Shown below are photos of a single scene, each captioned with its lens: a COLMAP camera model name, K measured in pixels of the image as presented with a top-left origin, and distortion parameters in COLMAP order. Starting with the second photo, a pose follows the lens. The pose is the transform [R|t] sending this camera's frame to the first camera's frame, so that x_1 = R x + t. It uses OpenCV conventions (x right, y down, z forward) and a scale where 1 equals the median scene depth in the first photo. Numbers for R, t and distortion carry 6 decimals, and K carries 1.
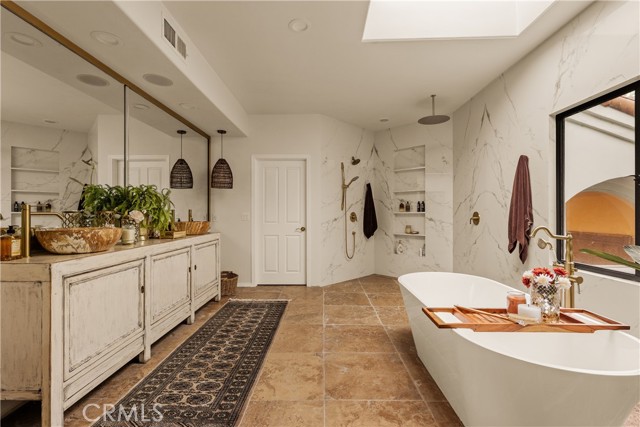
lens RADIAL K [[303.4, 0, 320.9], [0, 303.4, 213.9], [0, 0, 1]] dist [-0.000262, -0.000054]
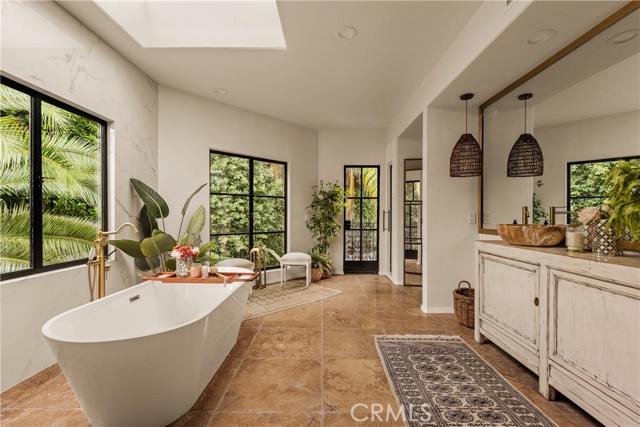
lens RADIAL K [[303.4, 0, 319.8], [0, 303.4, 214.9], [0, 0, 1]] dist [-0.000262, -0.000054]
pose [[-0.999999, -0.000803, -0.001339, 0.019275], [-0.000802, 0.999999, -0.000932, 0.010251], [0.001340, -0.000931, -0.999999, 2.014152]]
